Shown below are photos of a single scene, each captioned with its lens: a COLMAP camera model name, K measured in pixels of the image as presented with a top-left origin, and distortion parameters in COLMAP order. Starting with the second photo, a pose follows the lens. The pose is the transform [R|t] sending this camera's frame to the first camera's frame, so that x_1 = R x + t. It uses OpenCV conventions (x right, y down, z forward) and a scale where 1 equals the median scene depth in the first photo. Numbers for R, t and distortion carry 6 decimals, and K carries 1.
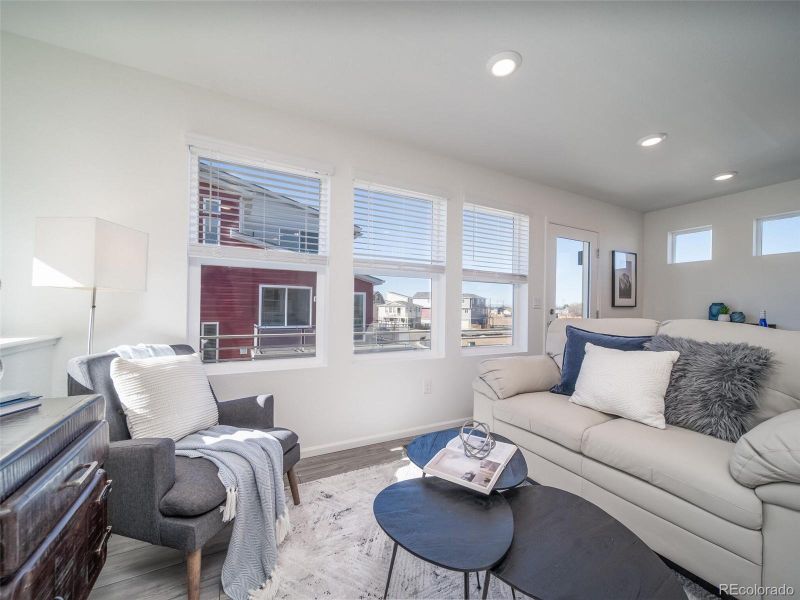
lens RADIAL K [[317.6, 0, 395.4], [0, 317.6, 302.8], [0, 0, 1]] dist [-0.000014, -0.000036]
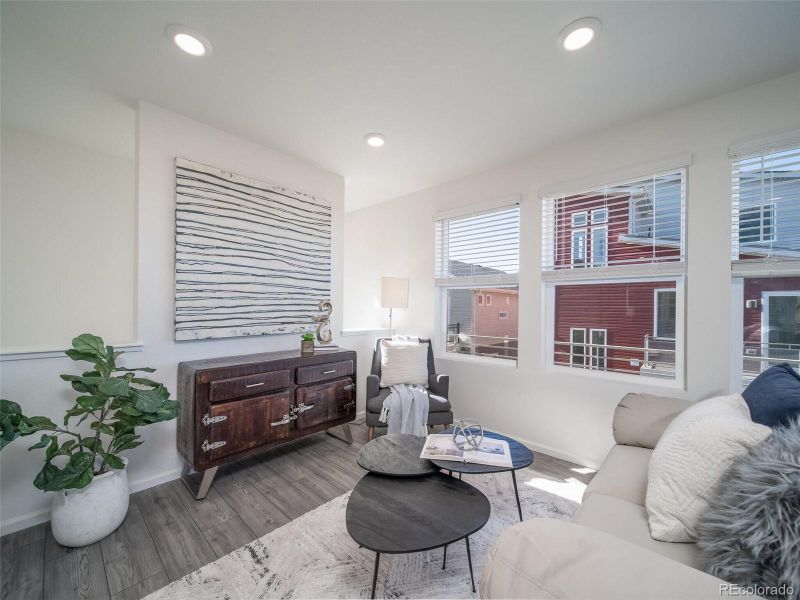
lens RADIAL K [[317.6, 0, 395.4], [0, 317.6, 302.8], [0, 0, 1]] dist [-0.000014, -0.000036]
pose [[0.337875, -0.030747, -0.940688, 0.395814], [0.007609, 0.999523, -0.029937, -0.005621], [0.941160, 0.002958, 0.337948, 0.110149]]
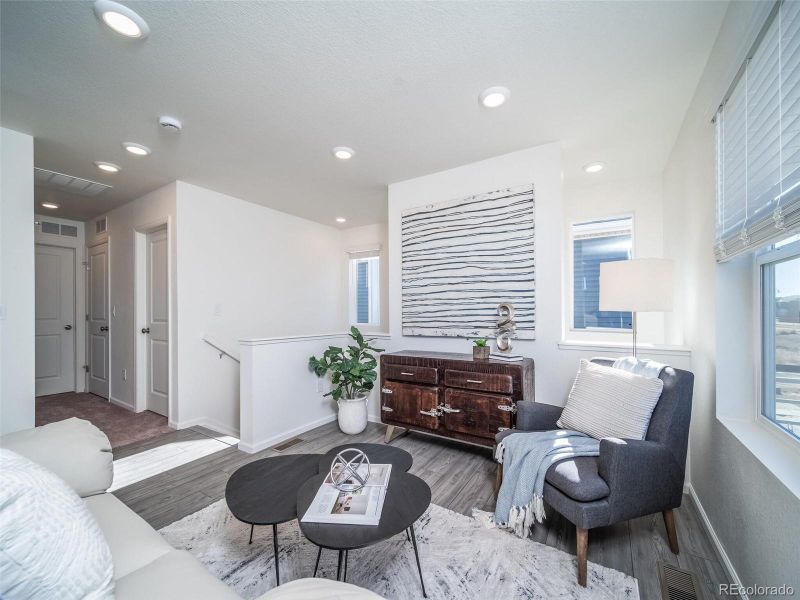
lens RADIAL K [[328.5, 0, 397.9], [0, 328.5, 304.6], [0, 0, 1]] dist [0.001659, 0.000119]
pose [[-0.868548, -0.022775, -0.495082, 0.200469], [-0.006192, 0.999364, -0.035111, -0.007188], [0.495567, -0.027431, -0.868137, 0.602378]]
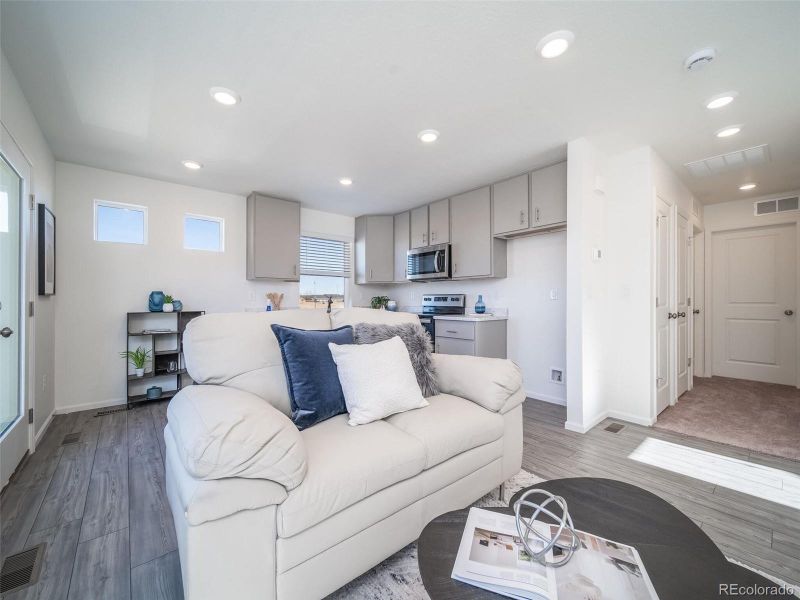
lens RADIAL K [[320.6, 0, 400.7], [0, 320.6, 296.3], [0, 0, 1]] dist [0.002295, 0.000230]
pose [[-0.224982, -0.001067, 0.974362, -0.078796], [-0.014021, 0.999899, -0.002142, 0.005581], [-0.974262, -0.014144, -0.224974, 0.434269]]
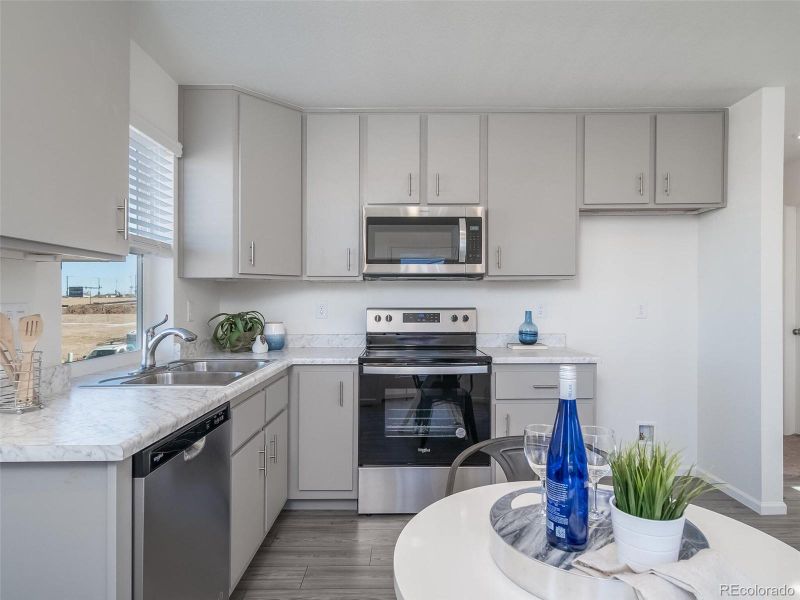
lens RADIAL K [[493.8, 0, 400.0], [0, 493.8, 300.0], [0, 0, 1]] dist [0.001198, -0.000491]
pose [[-0.889431, -0.010643, 0.456946, 0.610011], [-0.014431, 0.999884, -0.004802, -0.013410], [-0.456842, -0.010865, -0.889481, 0.784013]]
